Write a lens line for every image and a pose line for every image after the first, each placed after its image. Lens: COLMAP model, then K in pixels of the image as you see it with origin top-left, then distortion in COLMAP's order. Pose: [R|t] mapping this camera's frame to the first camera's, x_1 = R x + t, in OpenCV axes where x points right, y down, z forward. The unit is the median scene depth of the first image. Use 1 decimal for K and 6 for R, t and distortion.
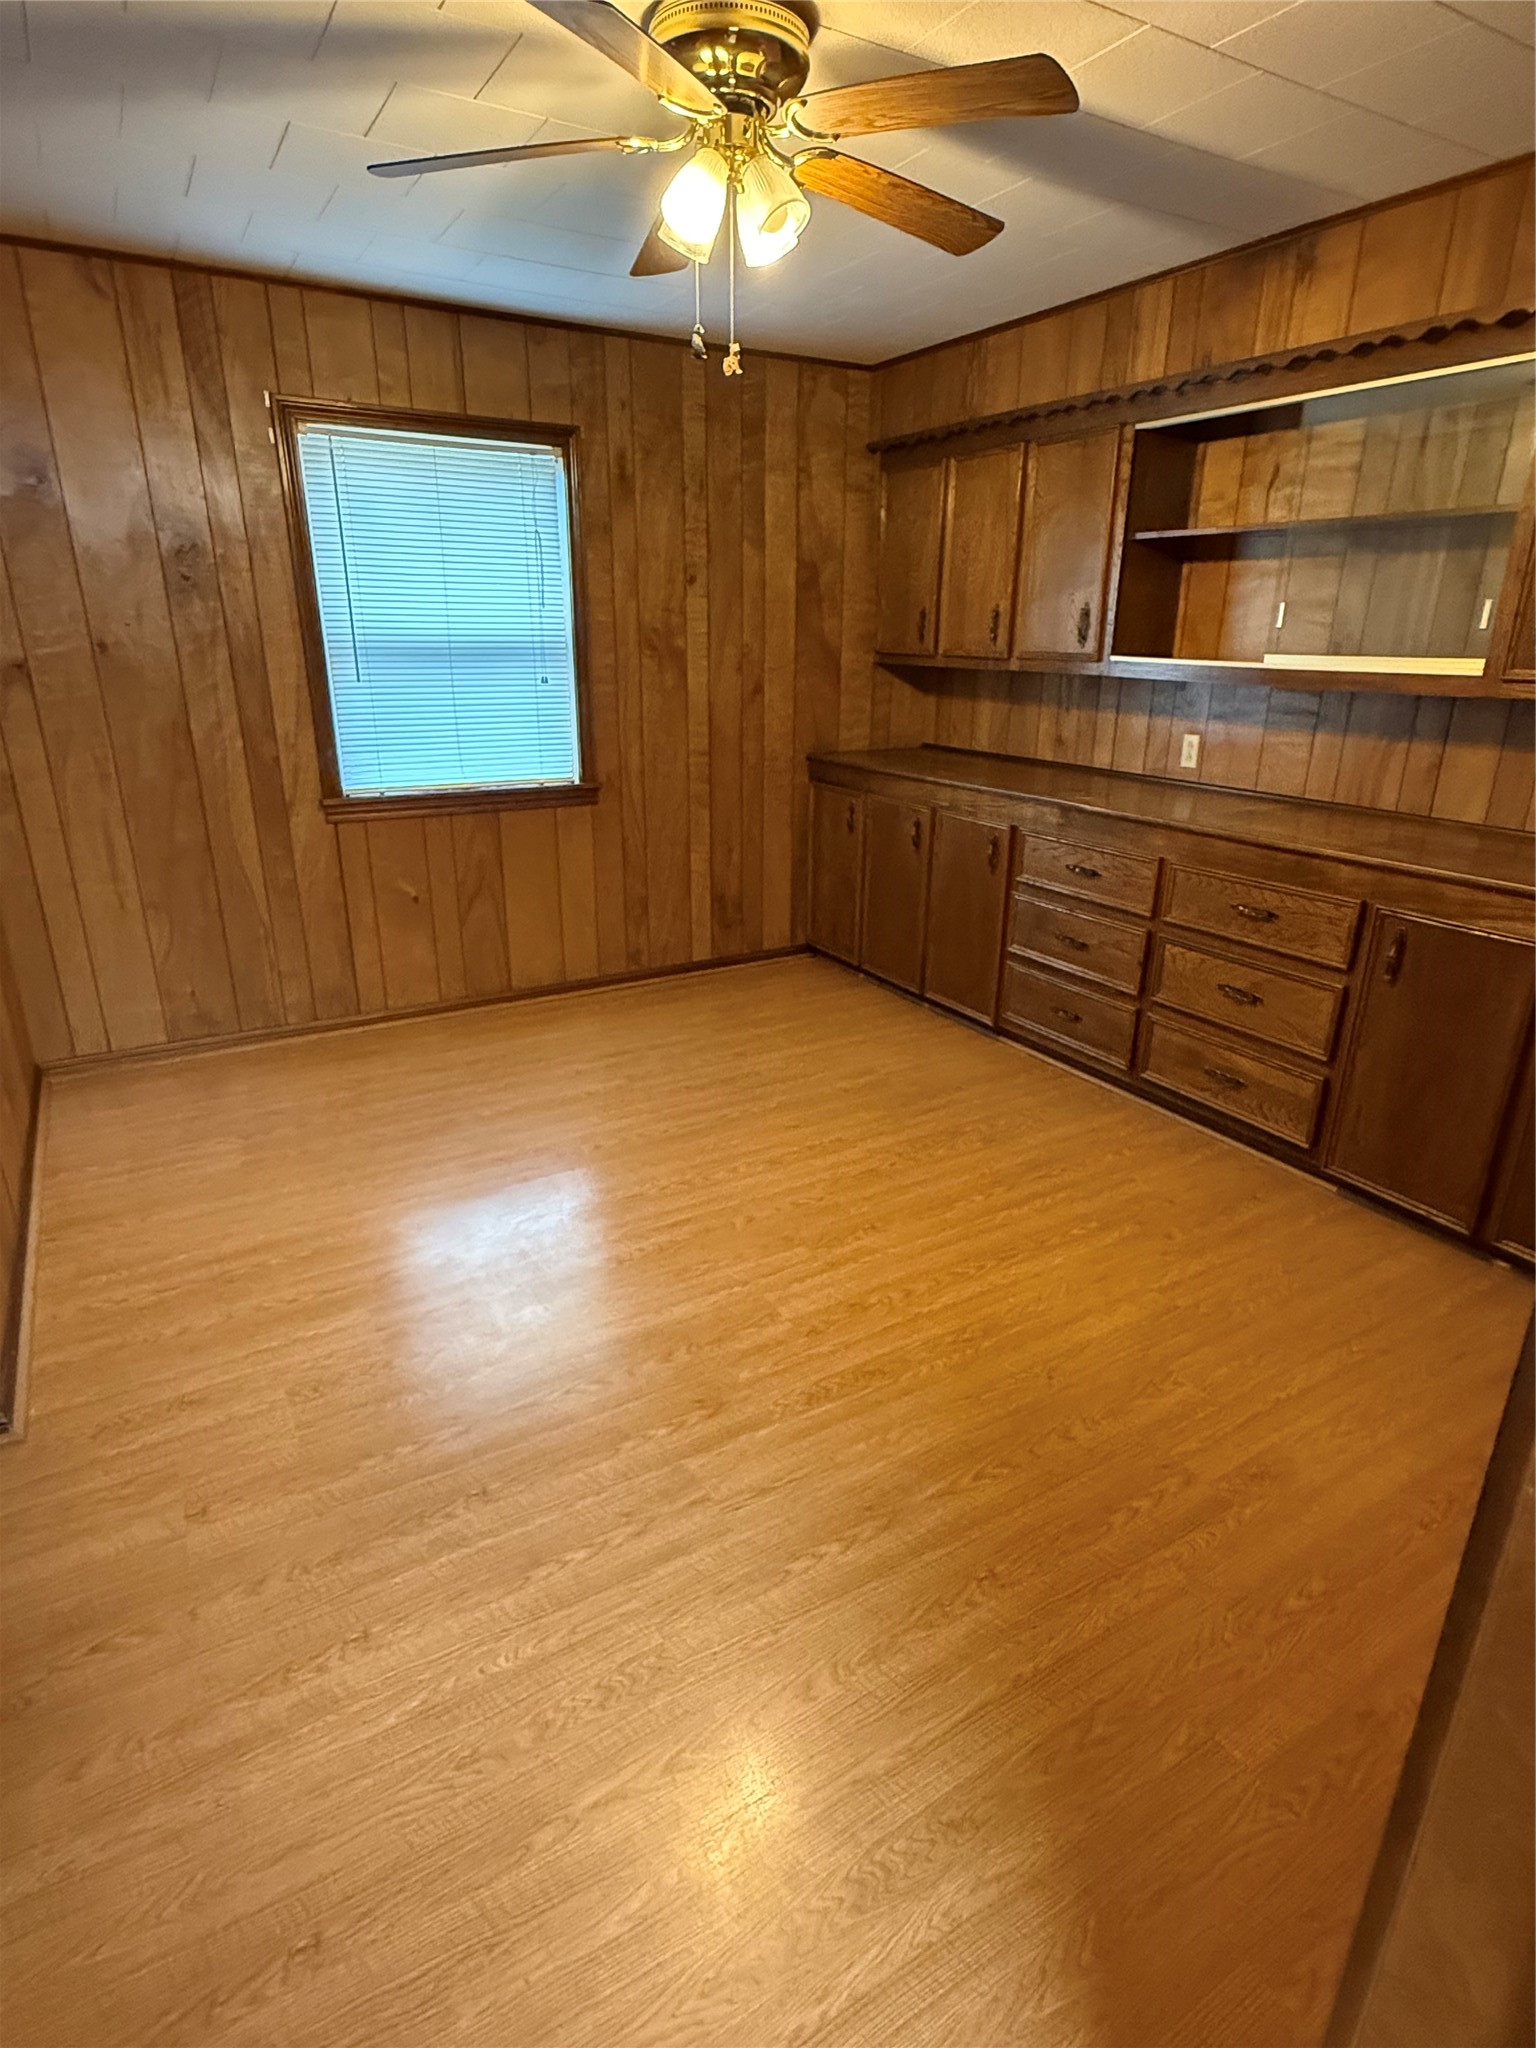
lens RADIAL K [[1093.8, 0, 768.0], [0, 1093.8, 1024.0], [0, 0, 1]] dist [-0.002222, -0.000606]
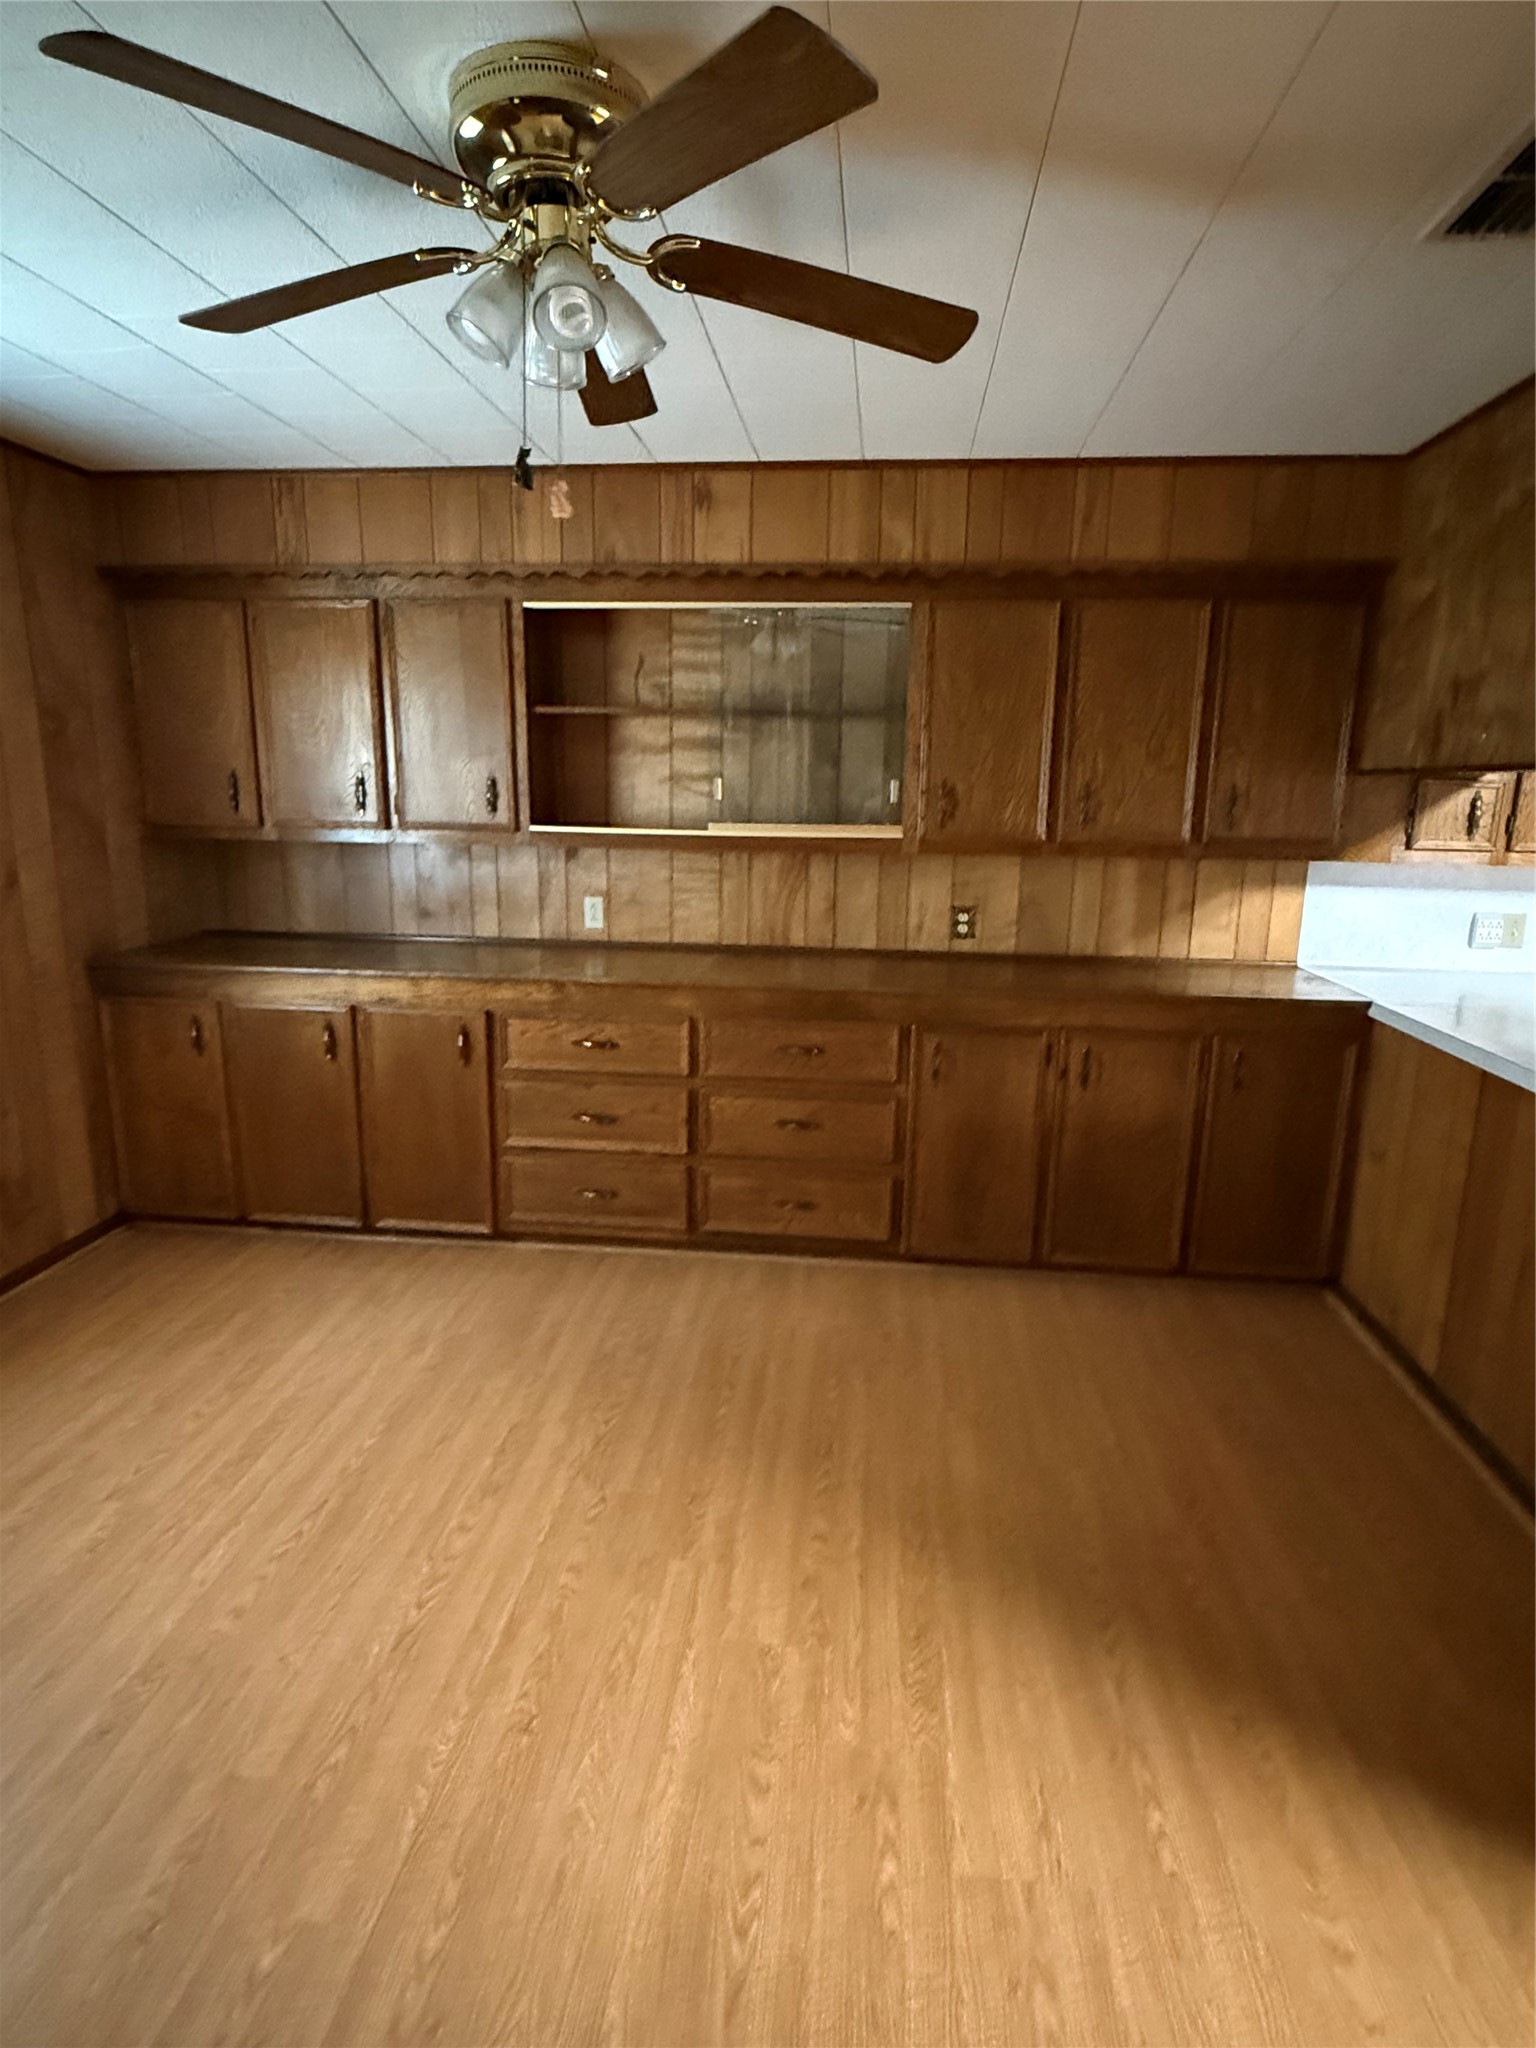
lens RADIAL K [[1093.8, 0, 768.0], [0, 1093.8, 1024.0], [0, 0, 1]] dist [-0.002222, -0.000606]
pose [[0.592044, -0.169894, 0.787794, -0.377149], [0.265328, 0.964120, 0.008521, -0.124800], [-0.760976, 0.203980, 0.615879, 0.288724]]
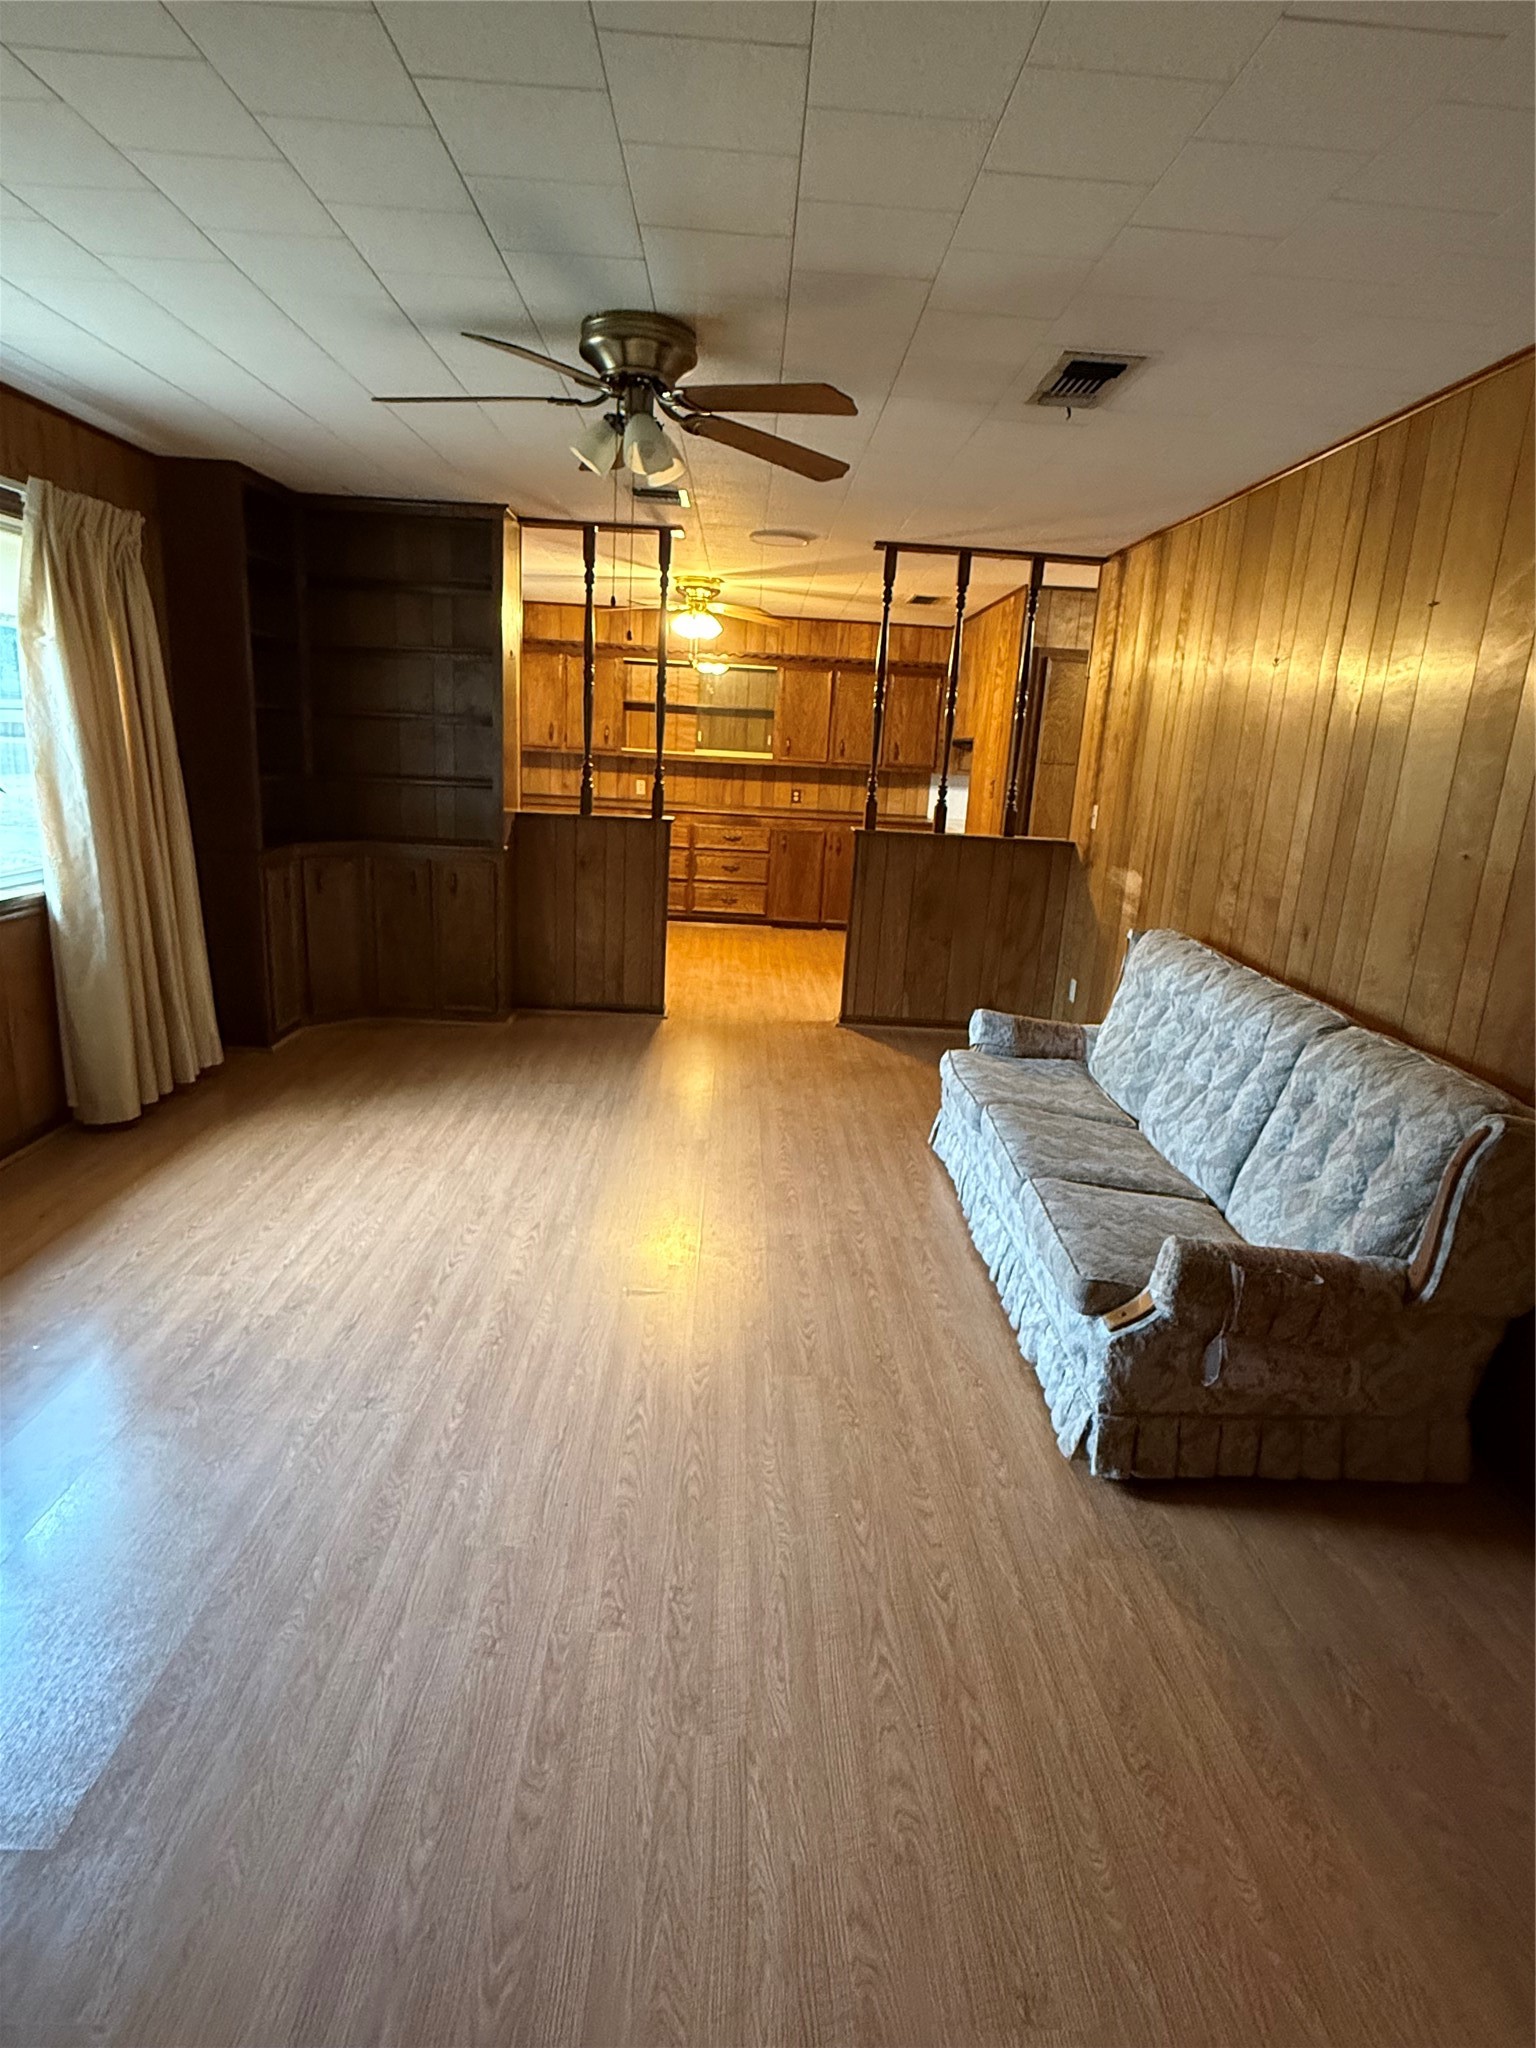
lens RADIAL K [[1093.8, 0, 768.0], [0, 1093.8, 1024.0], [0, 0, 1]] dist [-0.002222, -0.000606]
pose [[0.465606, -0.208661, 0.860041, -1.815573], [0.251021, 0.963033, 0.097751, 0.096028], [-0.848645, 0.170375, 0.500773, -0.389045]]
